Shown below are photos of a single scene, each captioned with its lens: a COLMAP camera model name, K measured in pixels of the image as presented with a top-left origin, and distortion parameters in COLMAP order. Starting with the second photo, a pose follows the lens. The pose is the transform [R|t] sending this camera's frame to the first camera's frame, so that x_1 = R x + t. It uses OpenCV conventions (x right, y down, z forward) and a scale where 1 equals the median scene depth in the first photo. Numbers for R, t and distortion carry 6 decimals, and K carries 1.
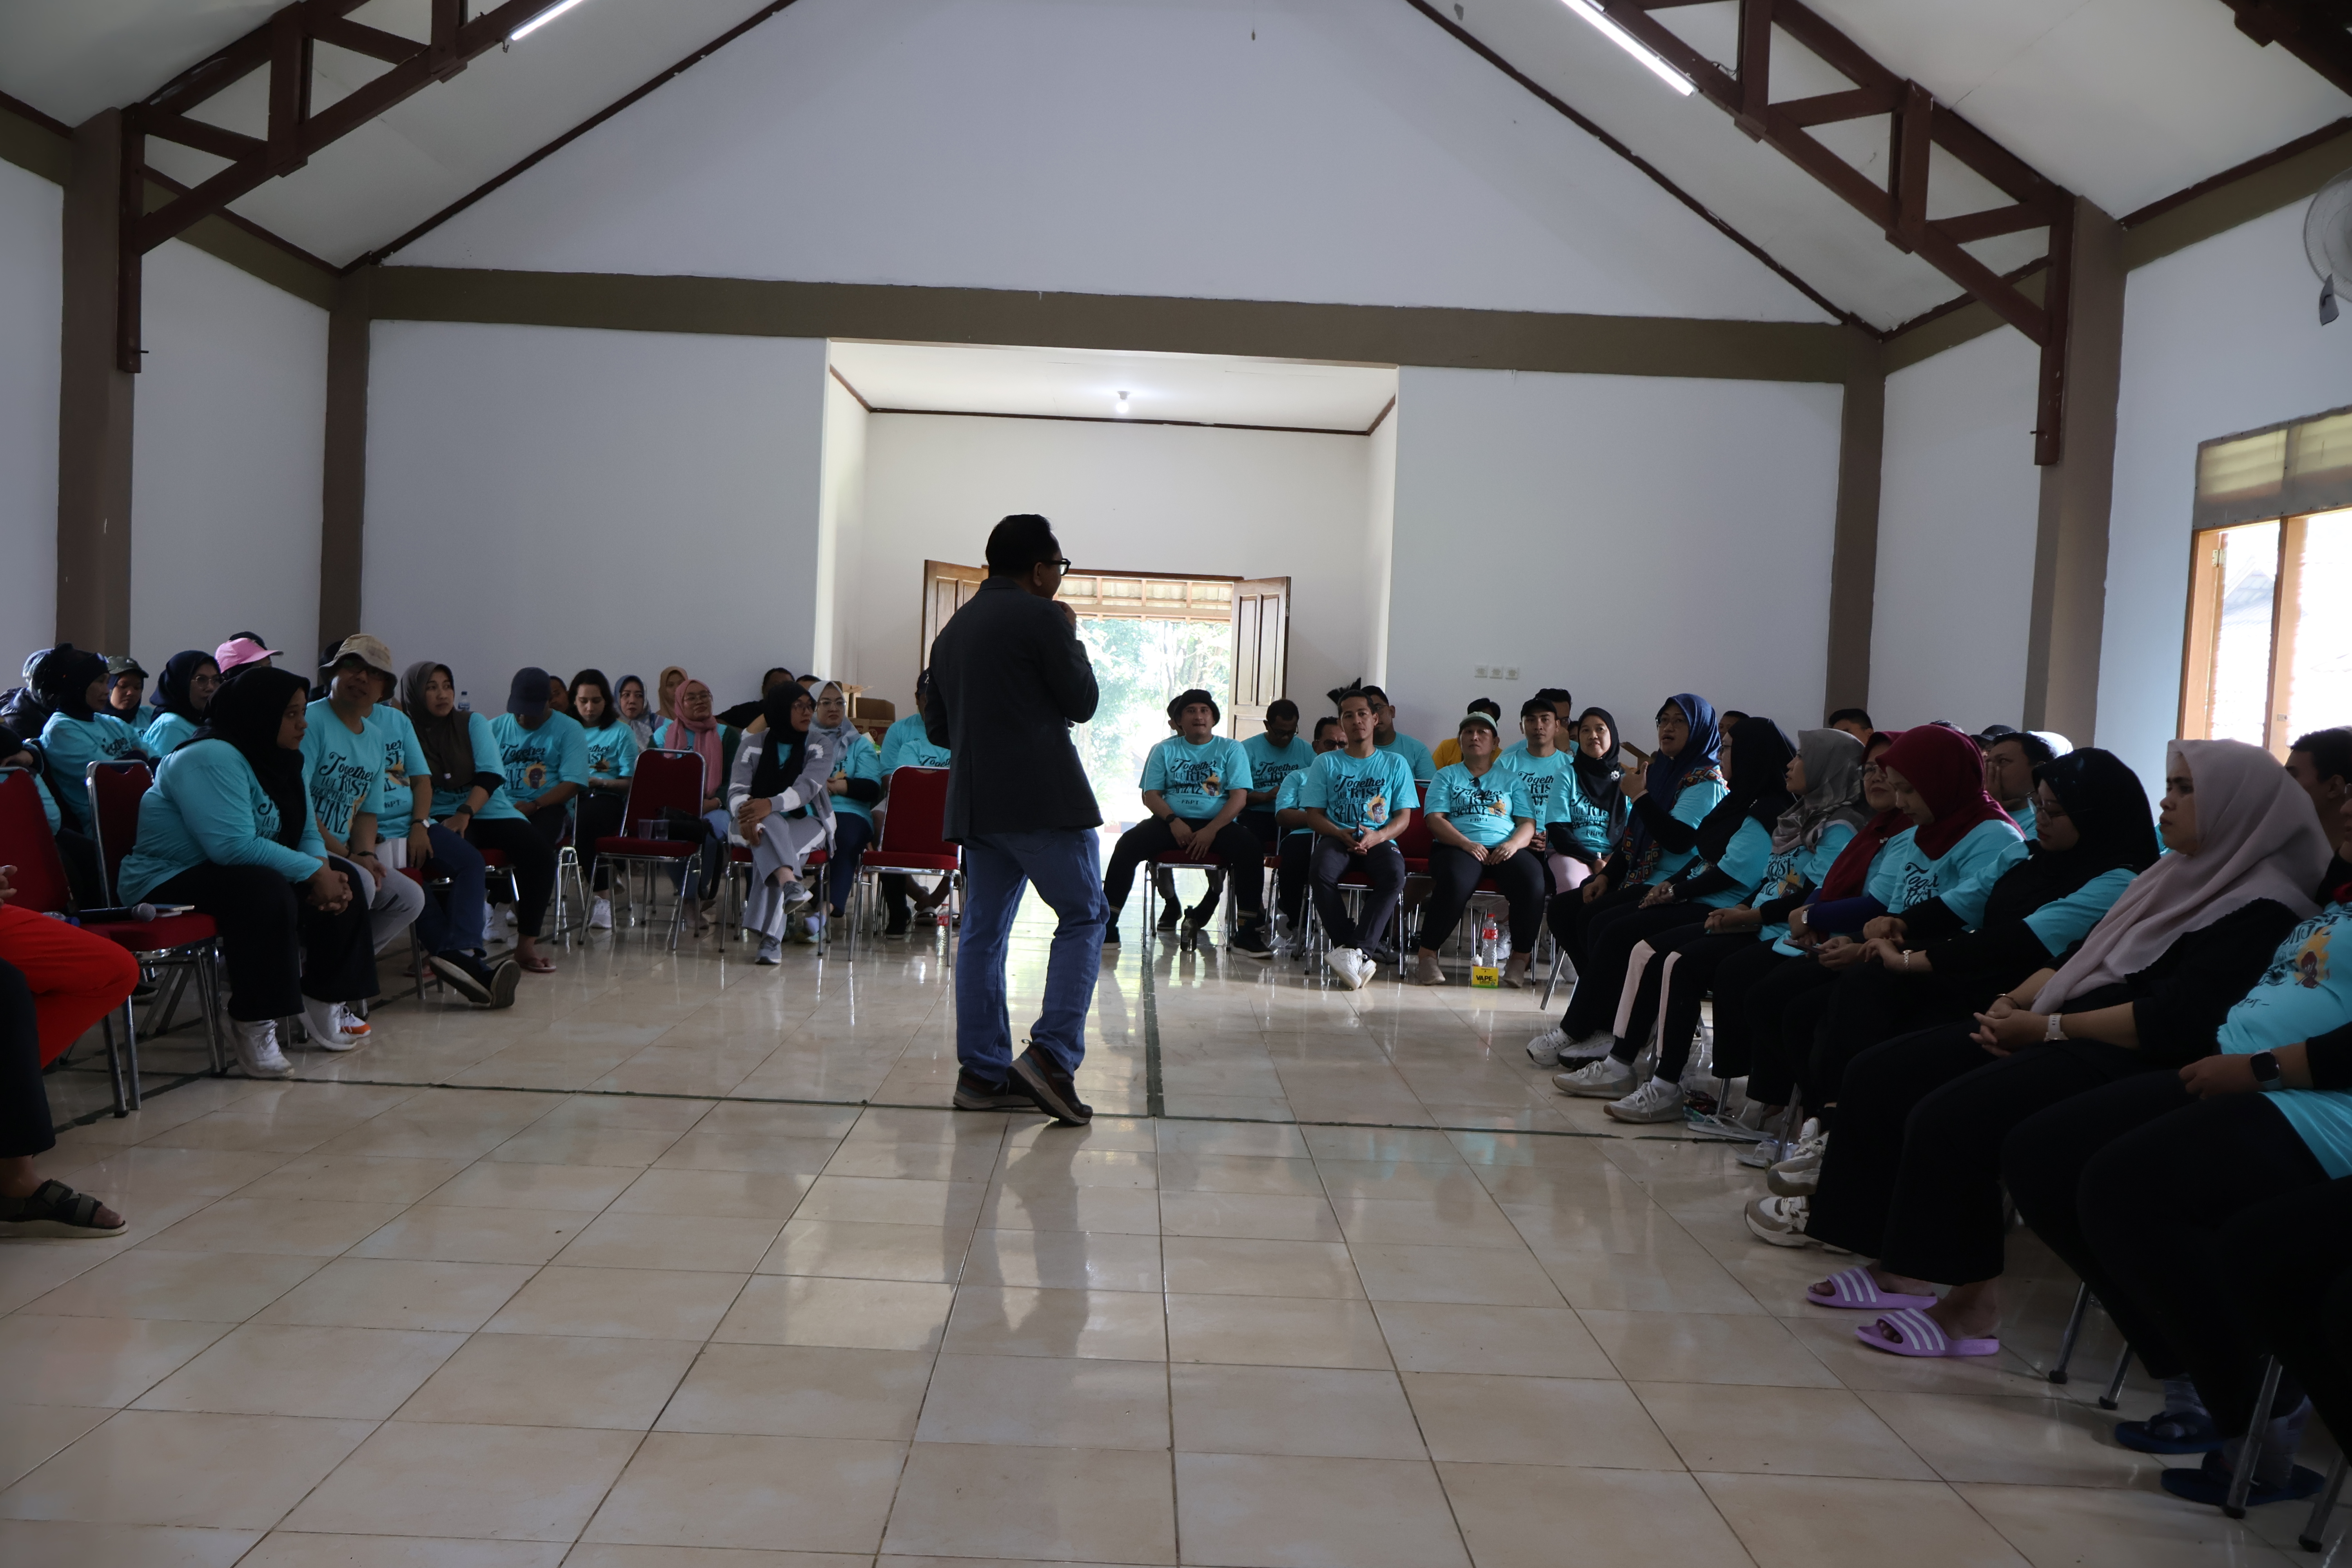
lens RADIAL K [[1956.9, 0, 1169.8], [0, 1956.9, 783.4], [0, 0, 1]] dist [-0.001290, 0.004739]
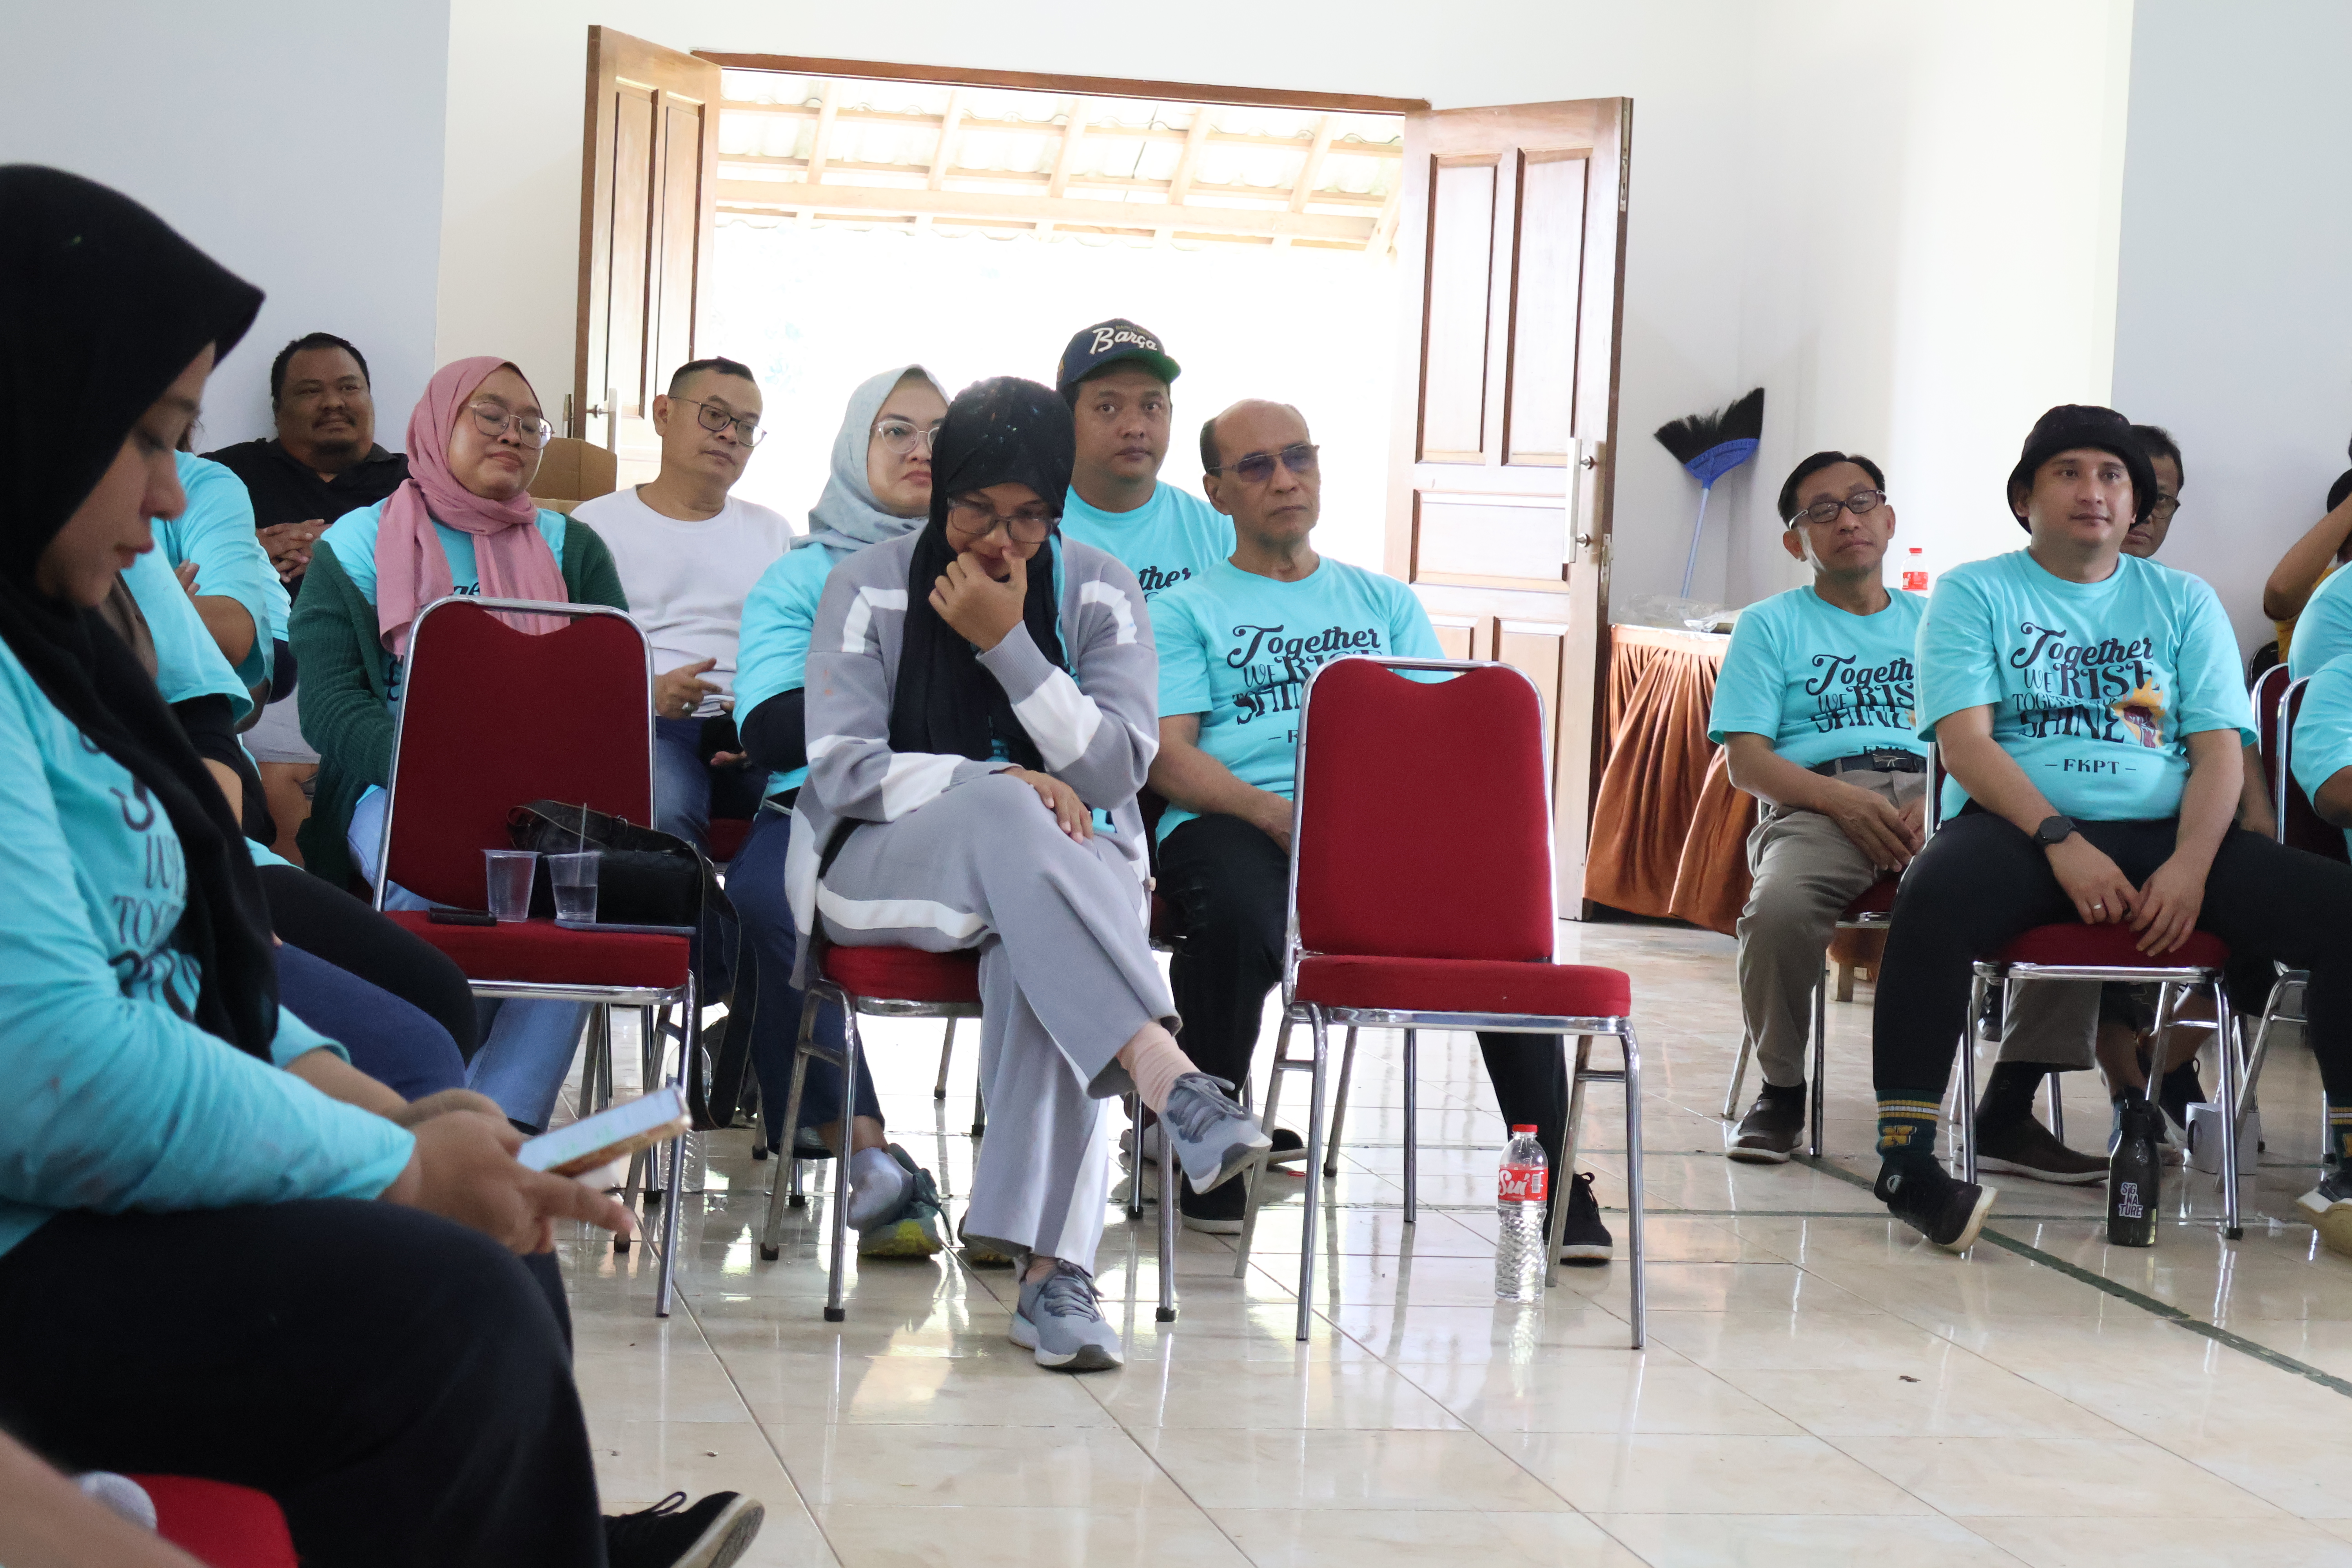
lens RADIAL K [[4662.6, 0, 1176.0], [0, 4662.6, 784.0], [0, 0, 1]] dist [-0.249633, 6.309583]
pose [[0.981603, -0.007821, 0.190774, -0.274063], [0.002645, 0.999622, 0.027372, -0.008547], [-0.190916, -0.026364, 0.981252, 0.292501]]
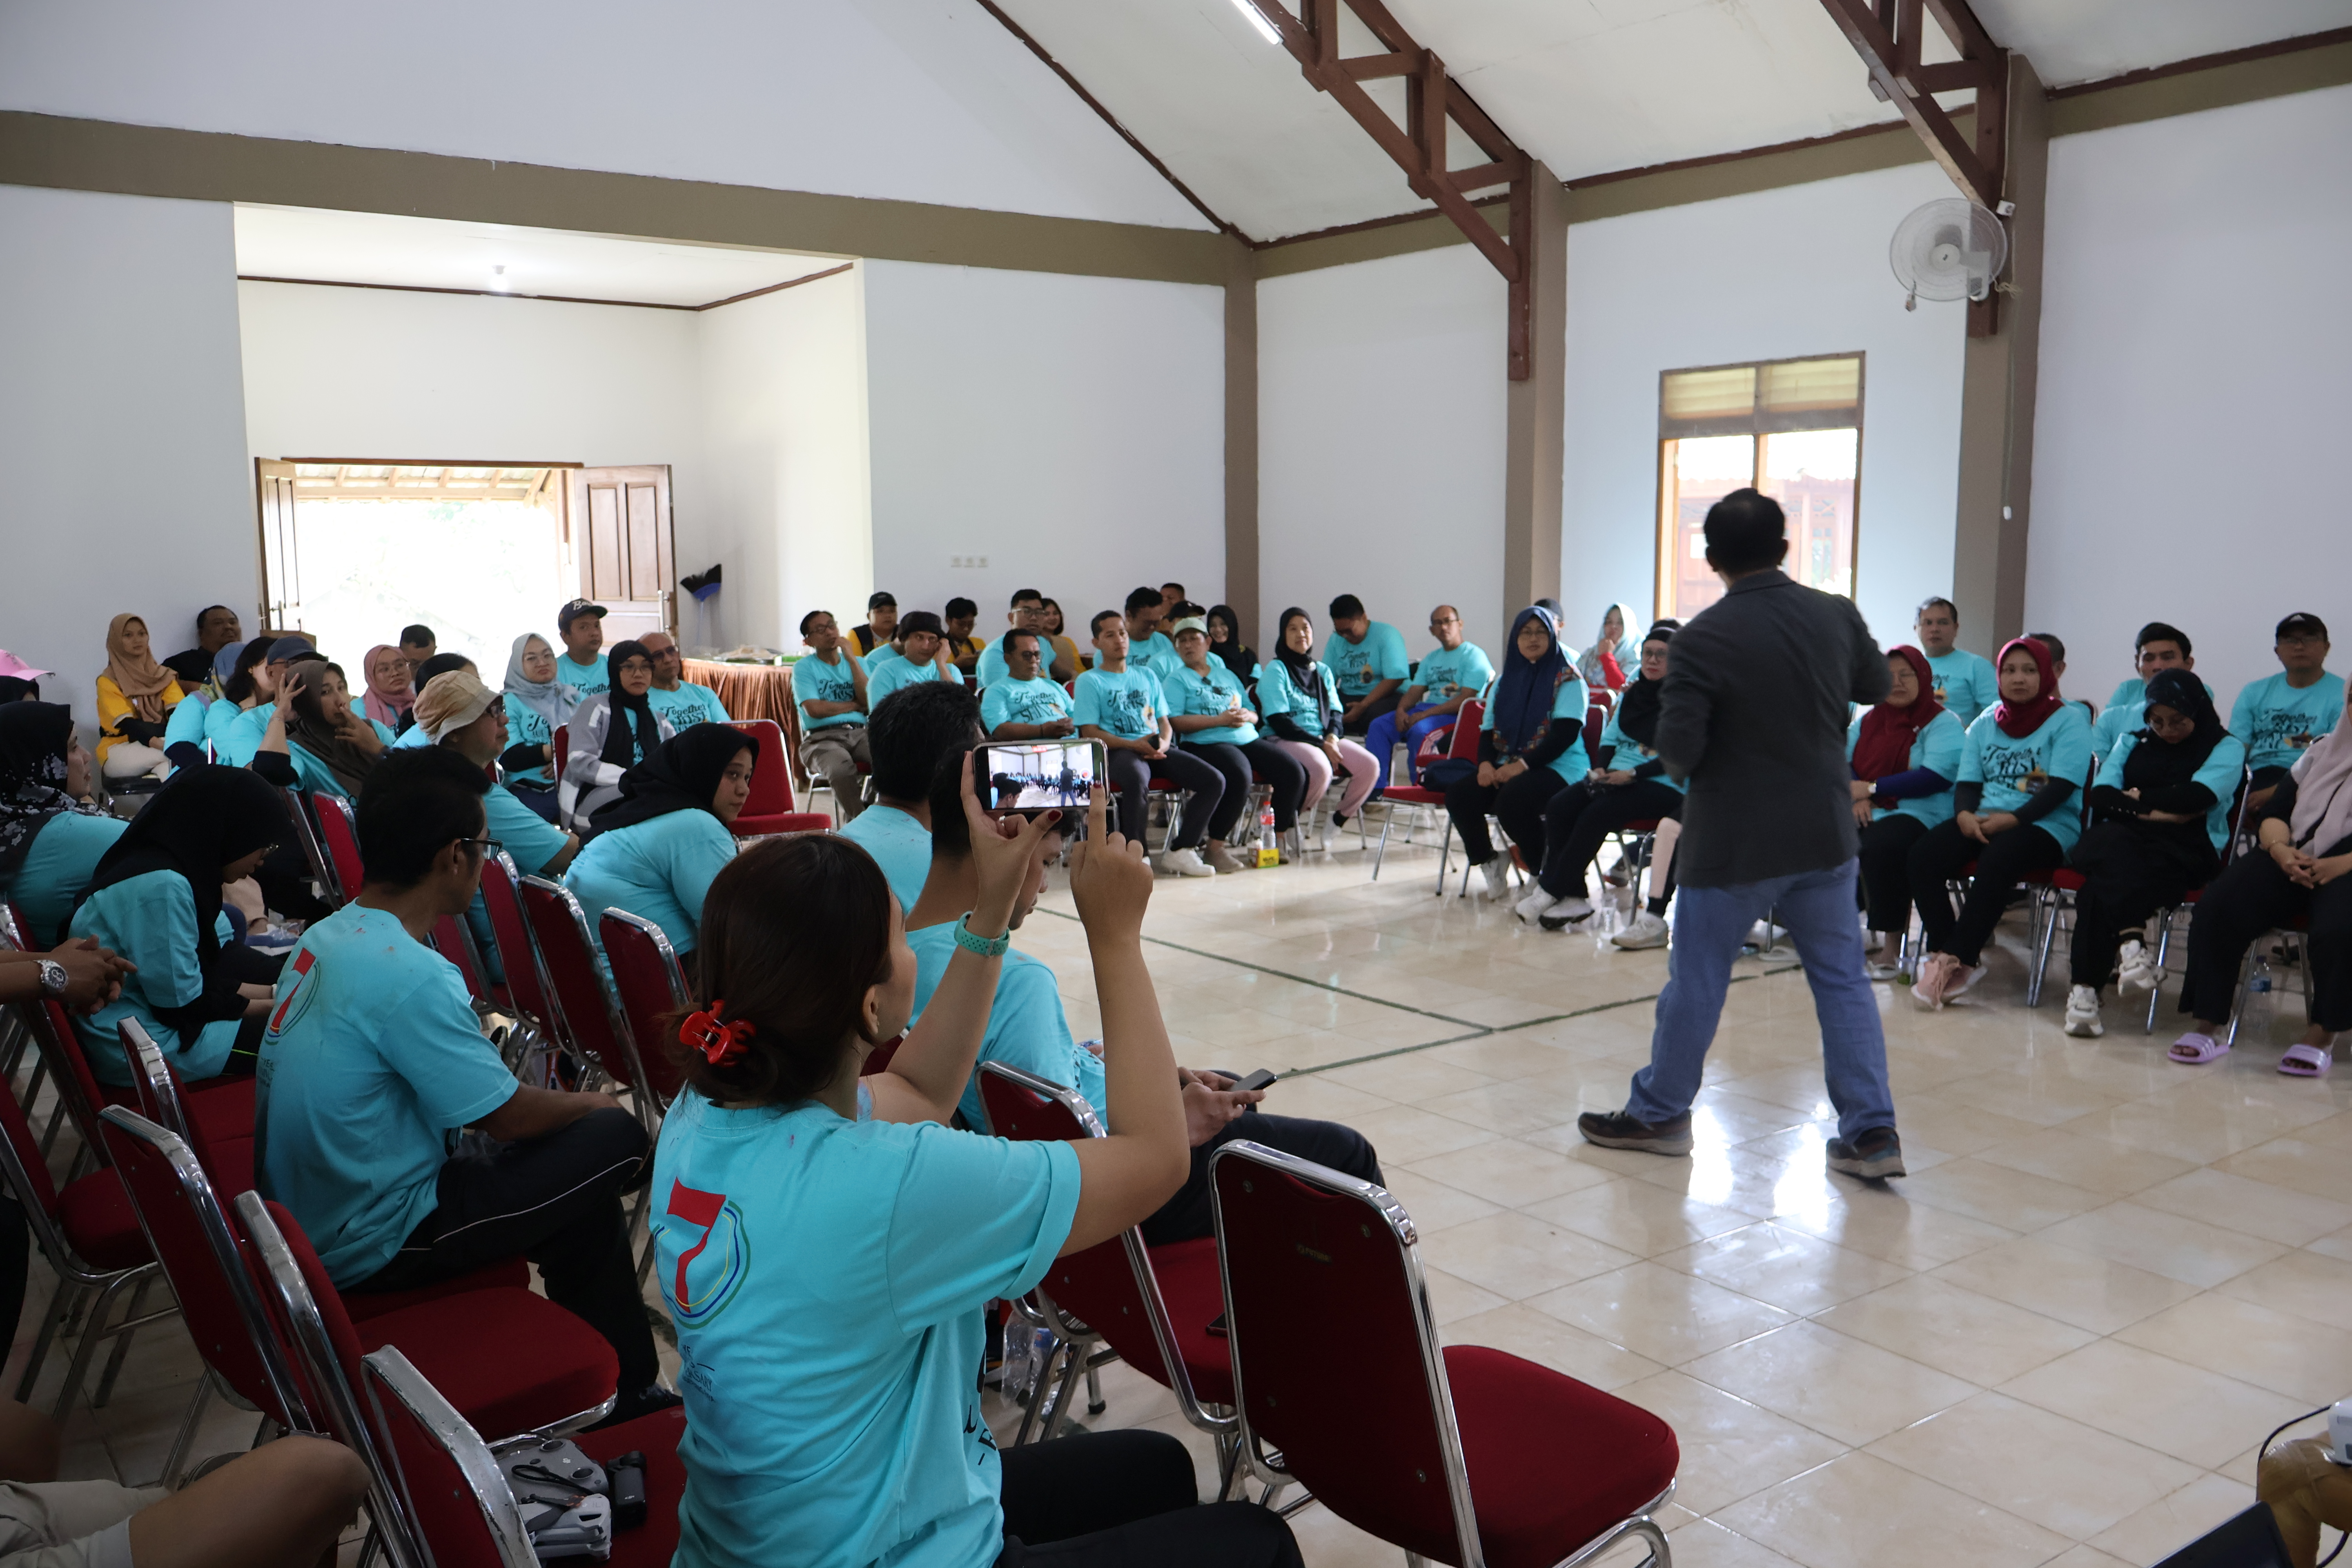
lens RADIAL K [[1957.7, 0, 1184.8], [0, 1957.7, 789.5], [0, 0, 1]] dist [-0.000474, 0.006262]
pose [[0.810996, -0.124366, 0.571681, -0.459760], [0.068481, 0.990607, 0.118352, -0.068043], [-0.581030, -0.056833, 0.811895, 0.105623]]
